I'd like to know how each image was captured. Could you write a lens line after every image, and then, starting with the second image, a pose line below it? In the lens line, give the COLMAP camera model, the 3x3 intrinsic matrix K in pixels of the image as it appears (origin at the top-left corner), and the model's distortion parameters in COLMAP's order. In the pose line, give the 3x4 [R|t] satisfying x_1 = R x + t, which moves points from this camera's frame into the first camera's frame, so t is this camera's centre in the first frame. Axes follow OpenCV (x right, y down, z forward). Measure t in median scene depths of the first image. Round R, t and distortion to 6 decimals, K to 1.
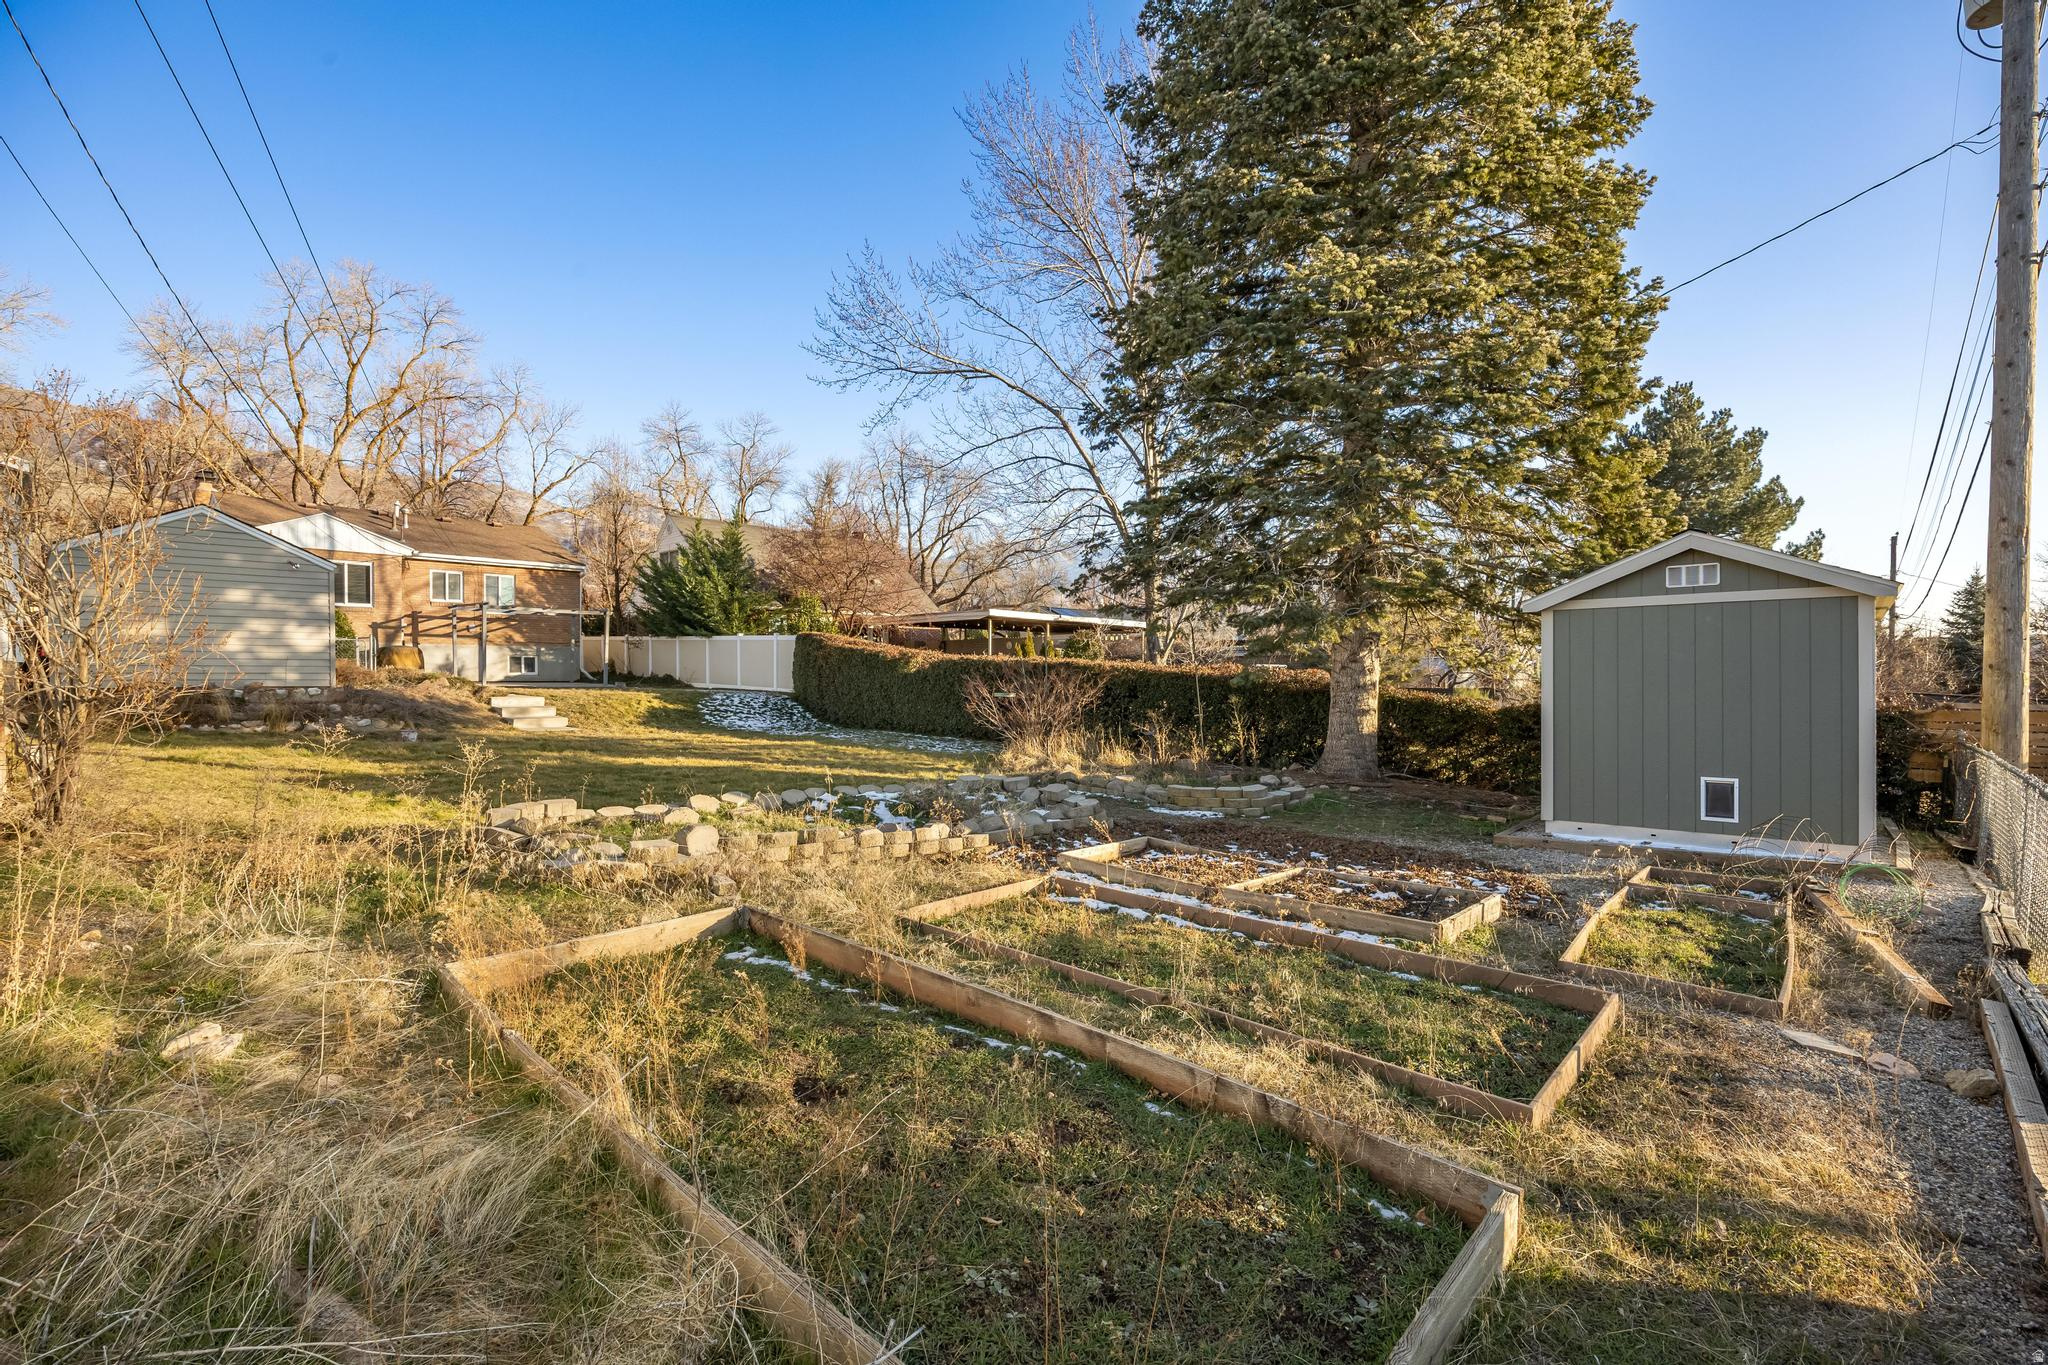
lens RADIAL K [[912.9, 0, 1021.9], [0, 912.9, 672.5], [0, 0, 1]] dist [0.000116, 0.000331]
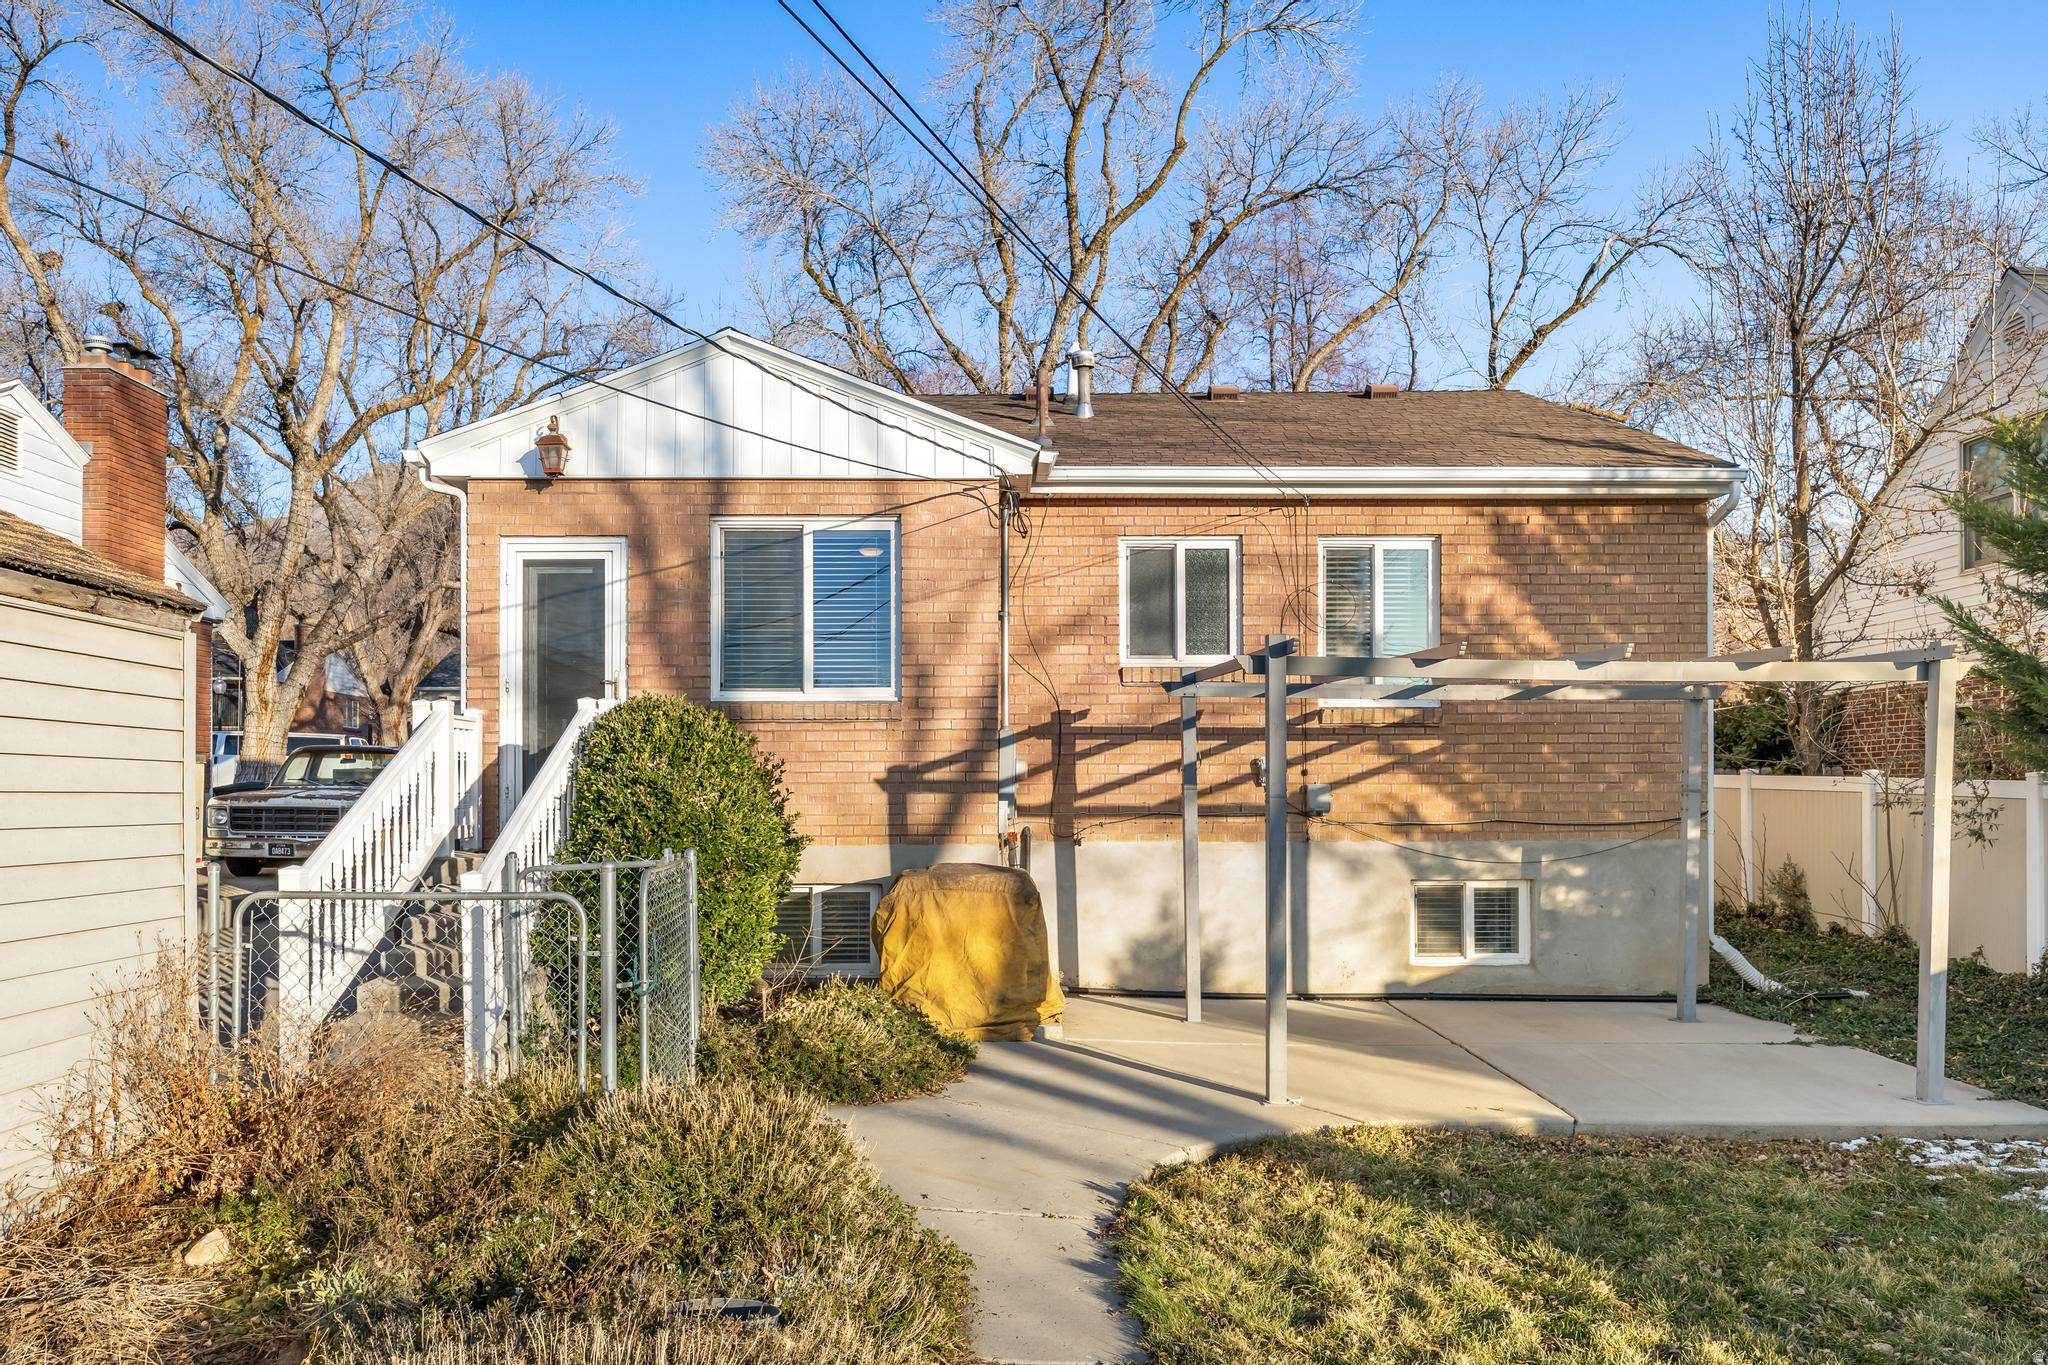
lens RADIAL K [[1442.2, 0, 1026.0], [0, 1442.2, 745.6], [0, 0, 1]] dist [-0.004678, -0.001274]
pose [[0.690538, -0.030397, -0.722657, -0.384369], [0.009199, 0.999405, -0.033248, -0.044849], [0.723238, 0.016311, 0.690406, 0.713555]]
